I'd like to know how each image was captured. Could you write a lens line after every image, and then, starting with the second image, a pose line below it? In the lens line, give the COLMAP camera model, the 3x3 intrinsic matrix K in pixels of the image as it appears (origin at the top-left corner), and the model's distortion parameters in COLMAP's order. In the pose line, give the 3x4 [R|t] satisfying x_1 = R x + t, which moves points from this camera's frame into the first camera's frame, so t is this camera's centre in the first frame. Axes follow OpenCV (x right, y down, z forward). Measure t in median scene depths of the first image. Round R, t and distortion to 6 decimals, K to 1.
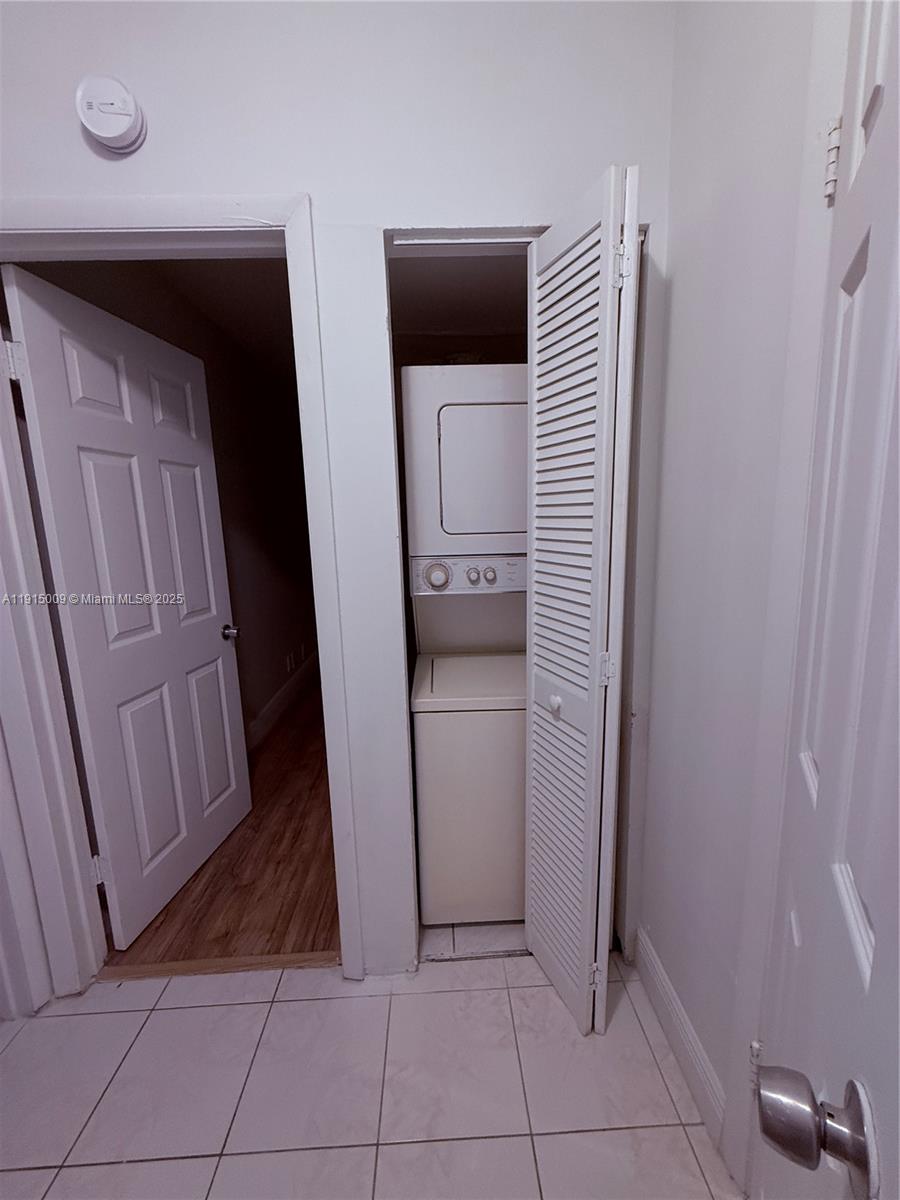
lens RADIAL K [[478.5, 0, 450.4], [0, 478.5, 598.8], [0, 0, 1]] dist [0.001075, -0.000515]
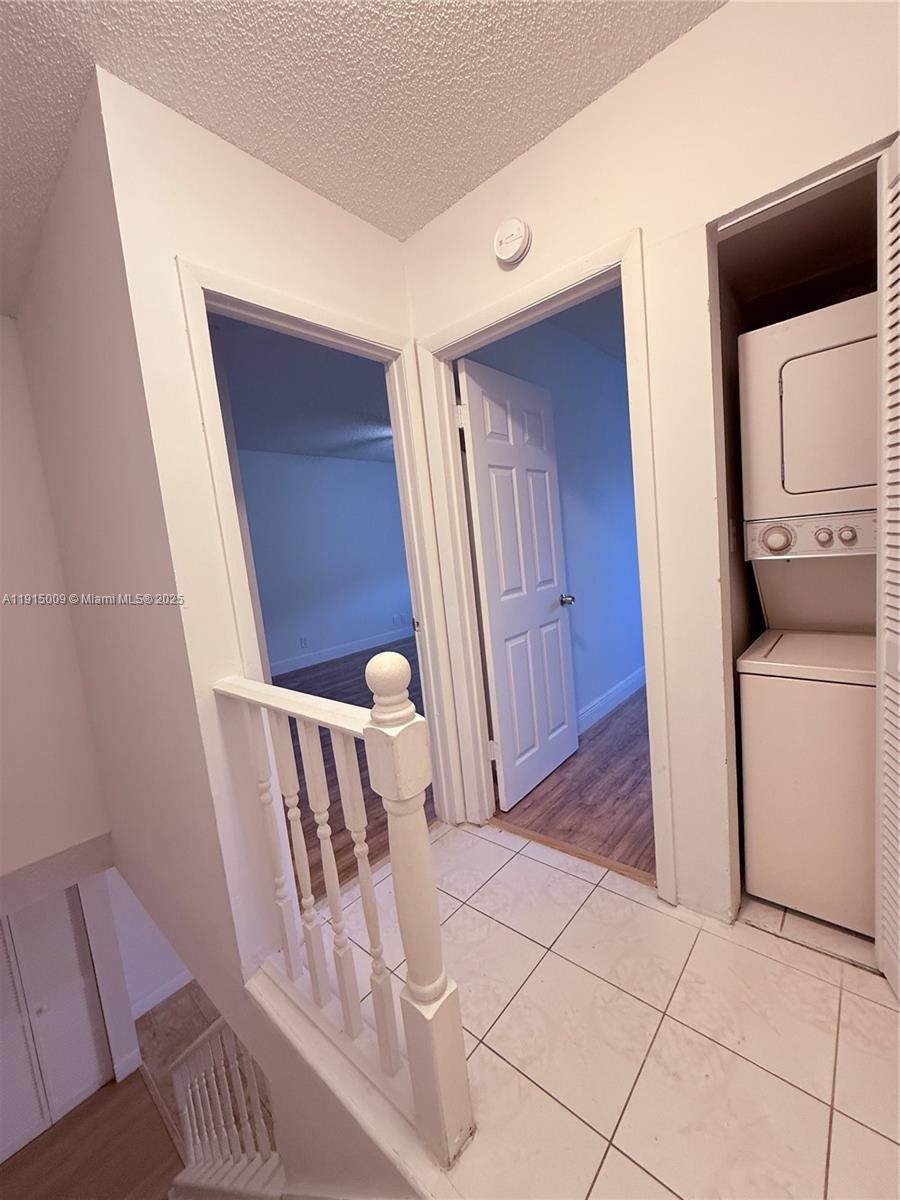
lens RADIAL K [[478.5, 0, 450.4], [0, 478.5, 598.8], [0, 0, 1]] dist [0.001075, -0.000515]
pose [[0.721733, 0.033572, -0.691357, 0.175636], [-0.034214, 0.999332, 0.012809, 0.086330], [0.691326, 0.014409, 0.722399, -0.161895]]
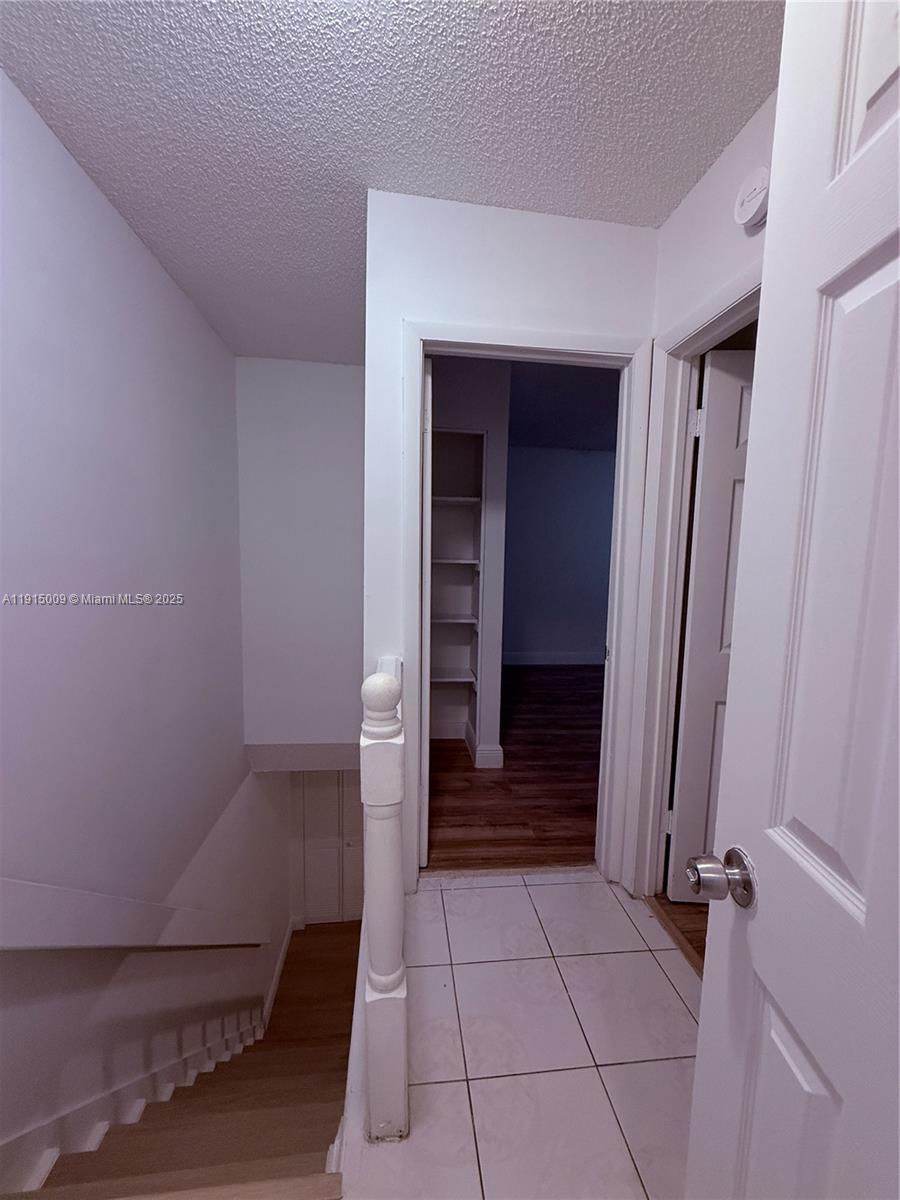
lens RADIAL K [[478.5, 0, 450.4], [0, 478.5, 598.8], [0, 0, 1]] dist [0.001075, -0.000515]
pose [[0.077349, 0.132666, -0.988138, 0.364257], [-0.185616, 0.975696, 0.116466, -0.034291], [0.979573, 0.174406, 0.100094, 0.224524]]
